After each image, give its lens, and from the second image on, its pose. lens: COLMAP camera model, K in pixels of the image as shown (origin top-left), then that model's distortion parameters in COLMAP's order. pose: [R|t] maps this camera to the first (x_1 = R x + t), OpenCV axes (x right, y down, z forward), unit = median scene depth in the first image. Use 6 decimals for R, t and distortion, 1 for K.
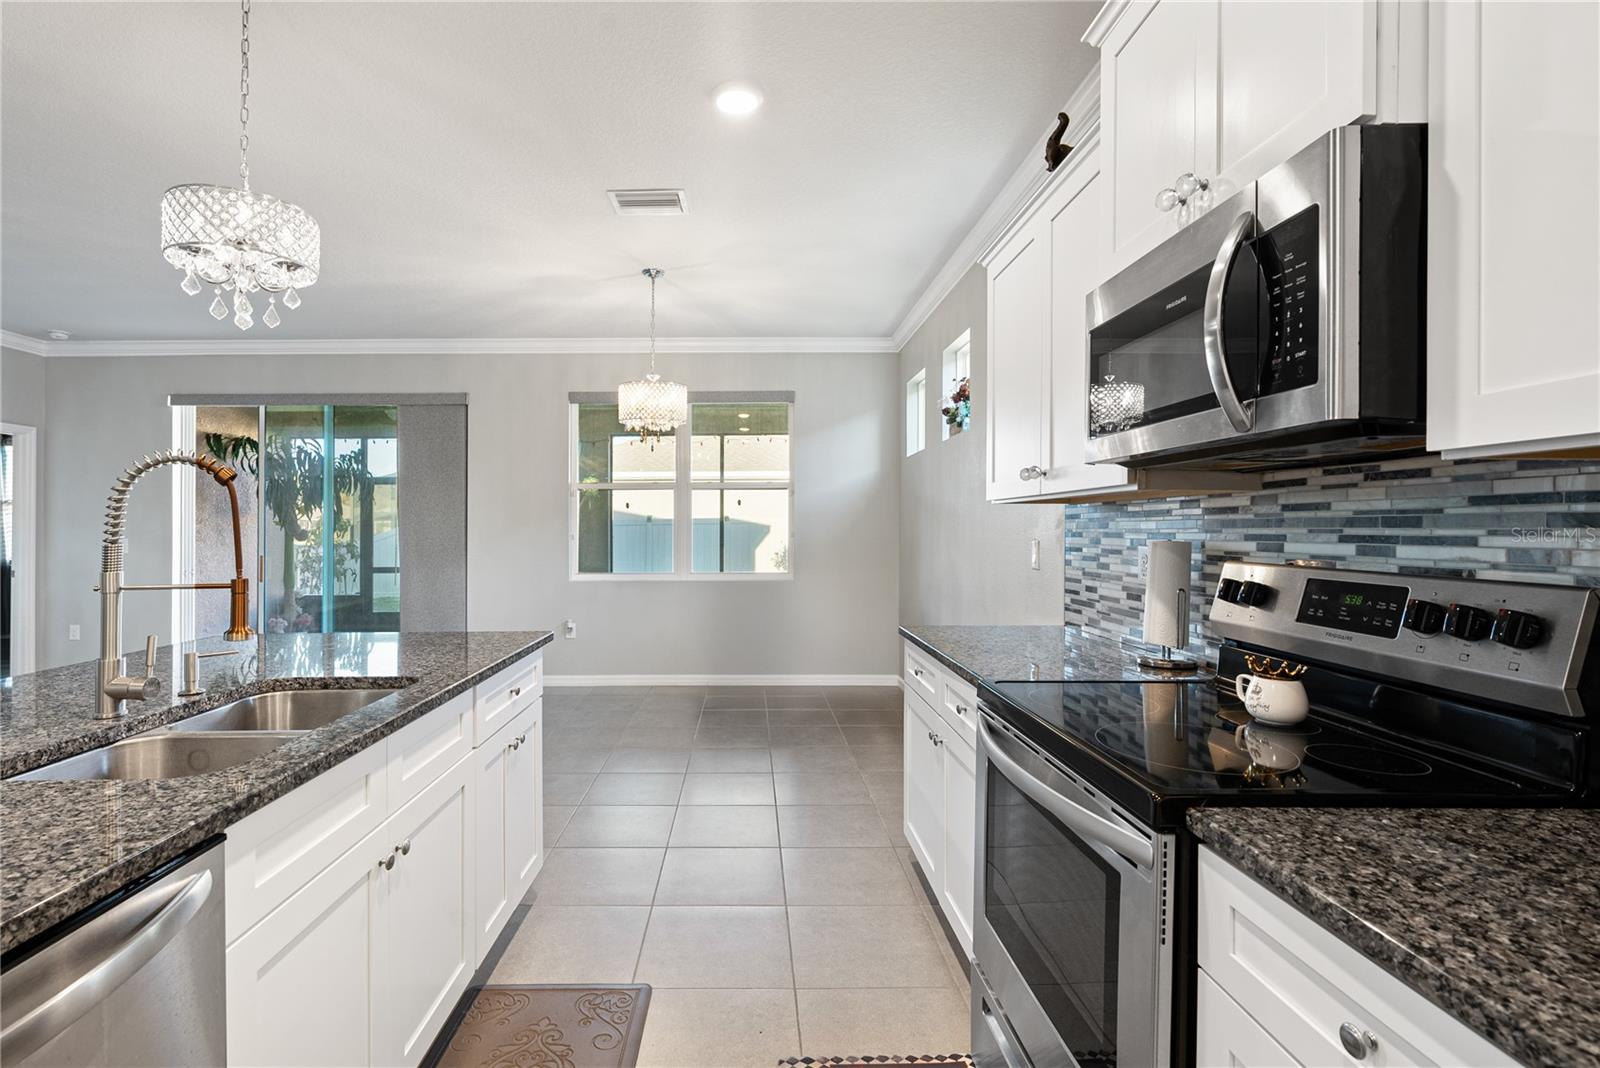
lens RADIAL K [[730.6, 0, 754.1], [0, 730.6, 532.1], [0, 0, 1]] dist [0.005517, 0.000581]
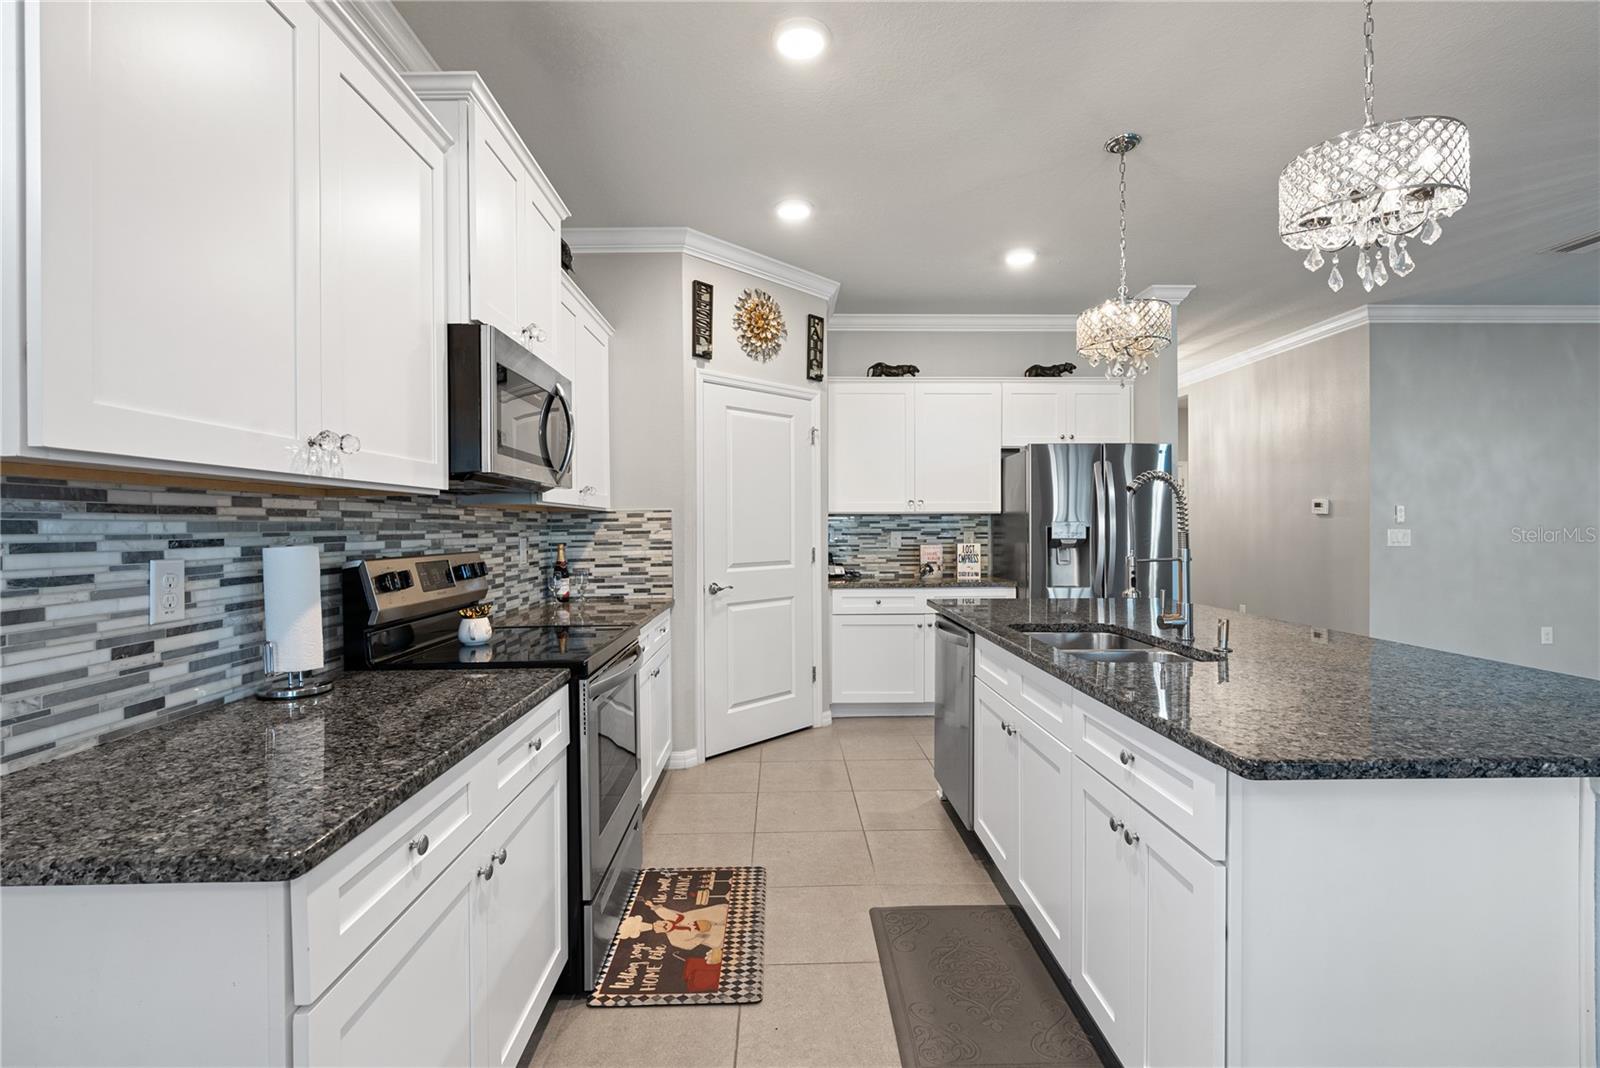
lens RADIAL K [[730.6, 0, 797.4], [0, 730.6, 526.9], [0, 0, 1]] dist [0.005517, 0.000581]
pose [[-0.999771, 0.010711, -0.018540, -0.001528], [0.010609, 0.999928, 0.005621, -0.007570], [0.018599, 0.005423, -0.999812, 1.605327]]
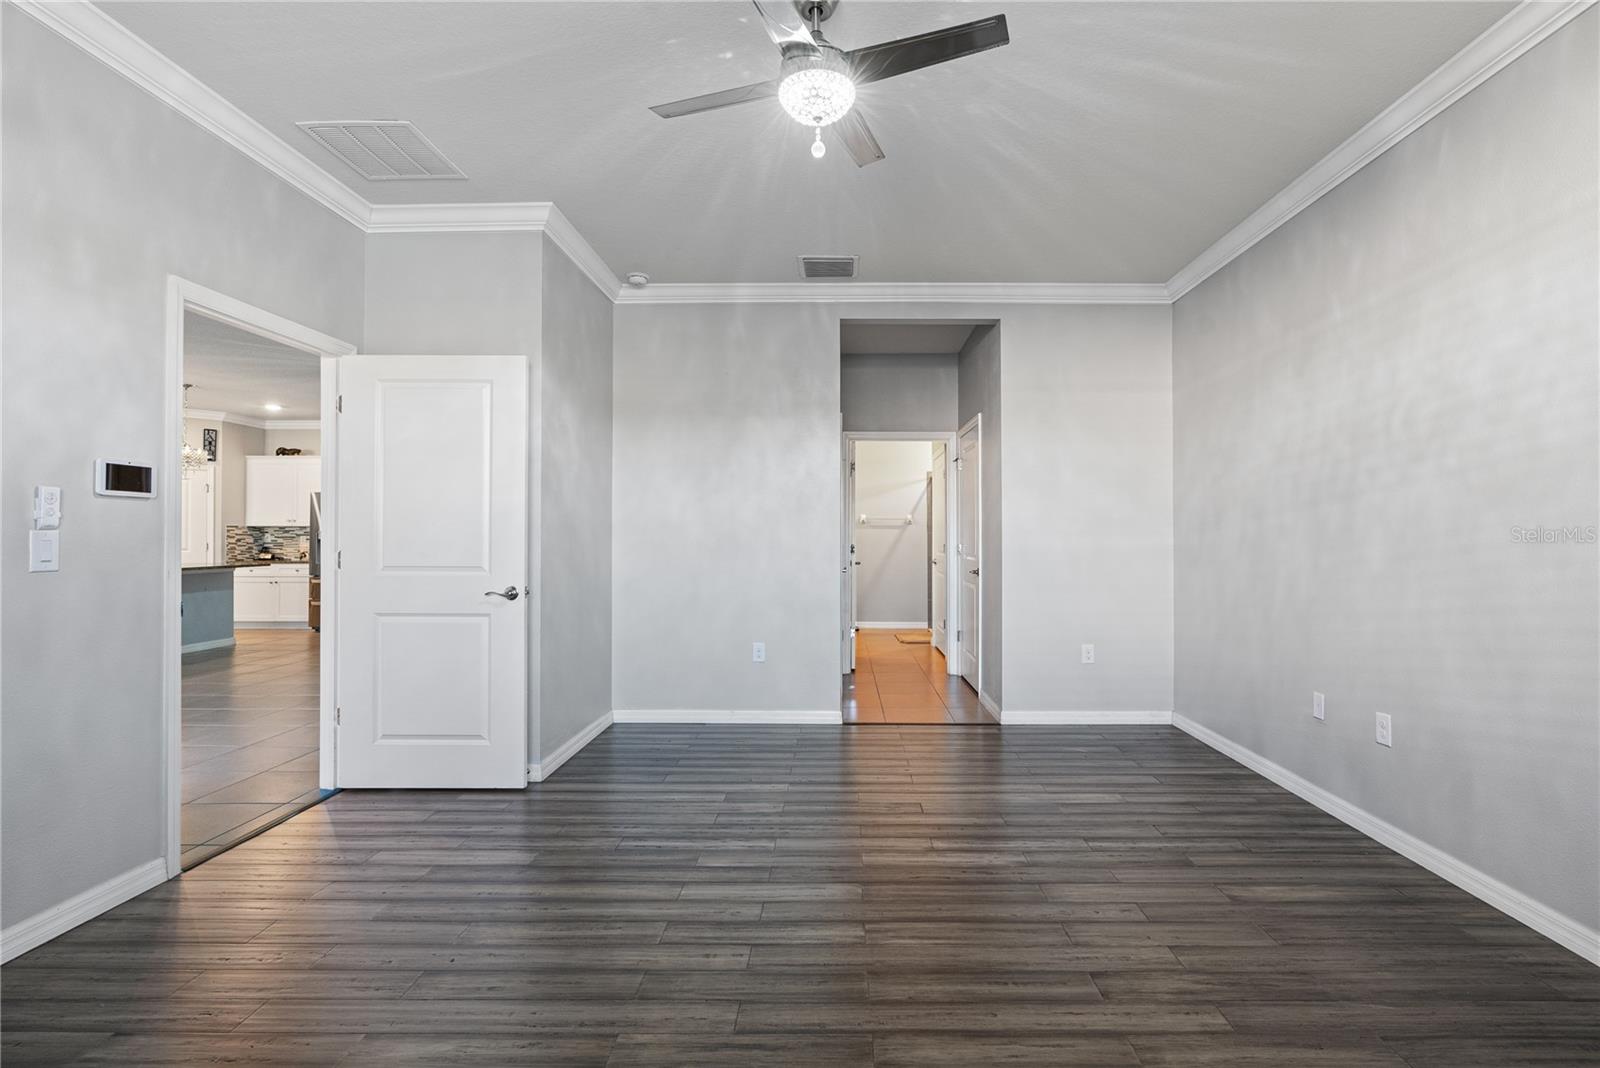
lens RADIAL K [[730.6, 0, 811.2], [0, 730.6, 531.2], [0, 0, 1]] dist [0.005517, 0.000581]
pose [[-0.999973, 0.004042, 0.006071, -3.431784], [0.004007, 0.999976, -0.005658, 0.033024], [-0.006094, -0.005634, -0.999966, 3.650892]]
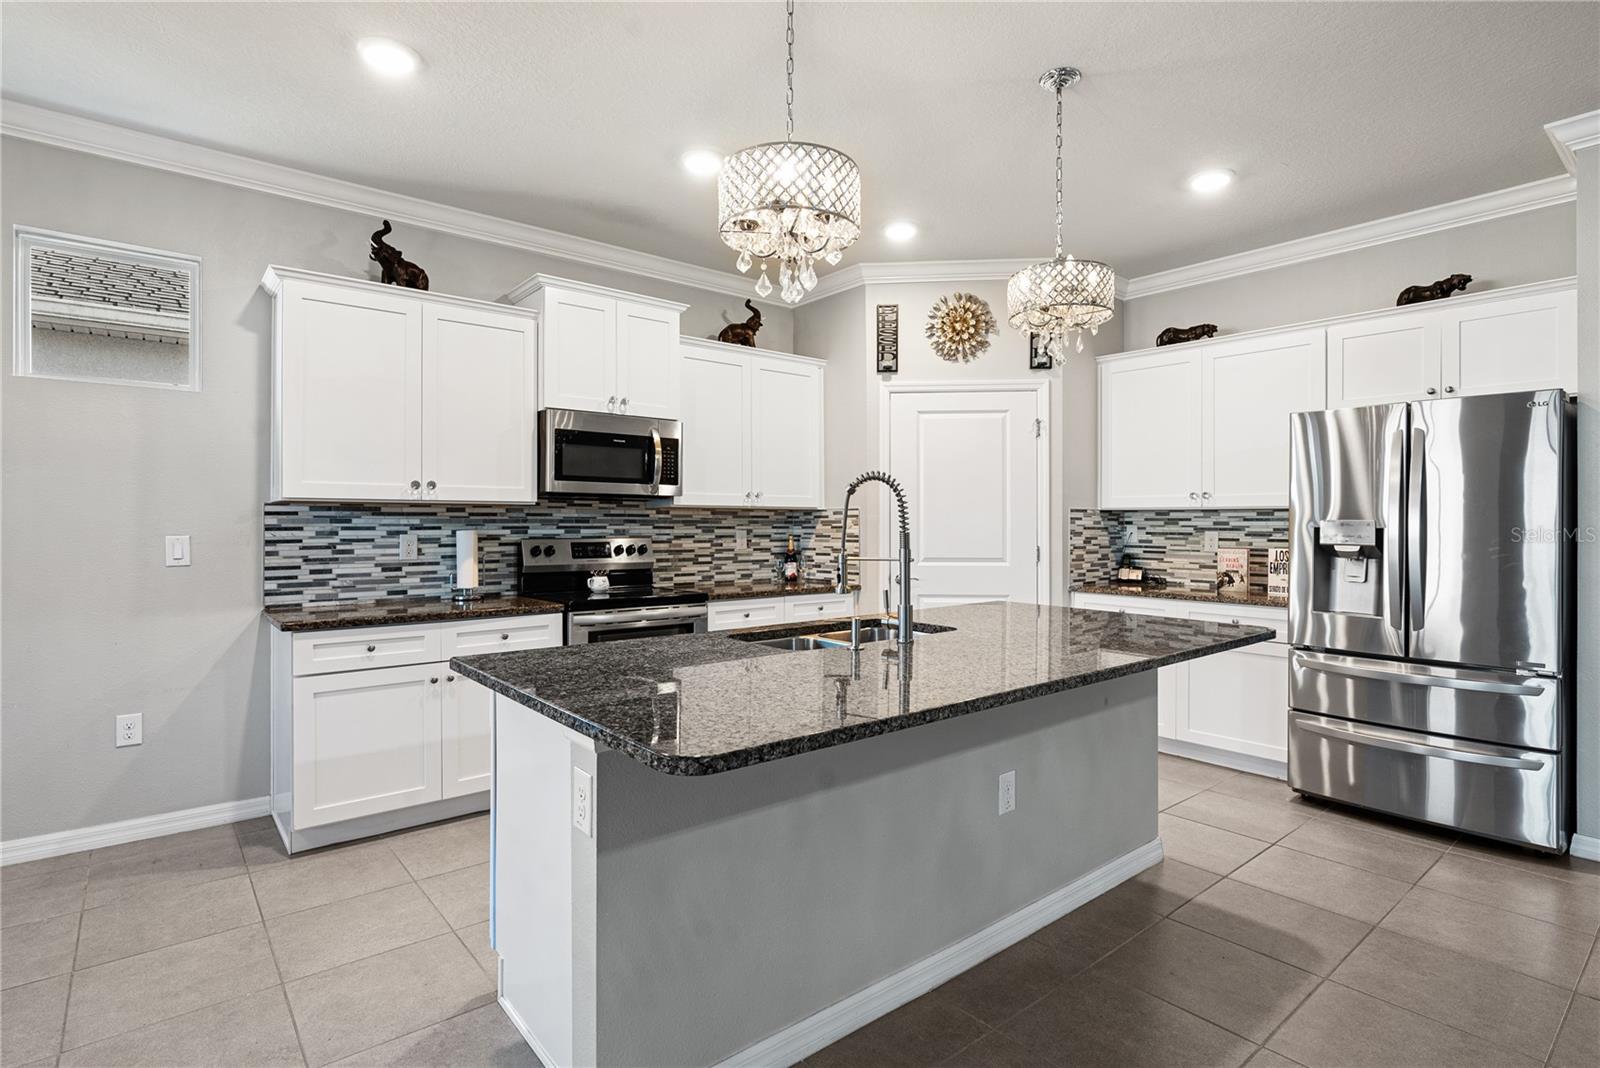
lens RADIAL K [[796.4, 0, 793.8], [0, 796.4, 525.4], [0, 0, 1]] dist [-0.004222, 0.000086]
pose [[-0.631938, 0.000206, 0.775019, -1.264461], [0.004521, 0.999984, 0.003420, -0.002894], [-0.775006, 0.005665, -0.631929, 1.398162]]
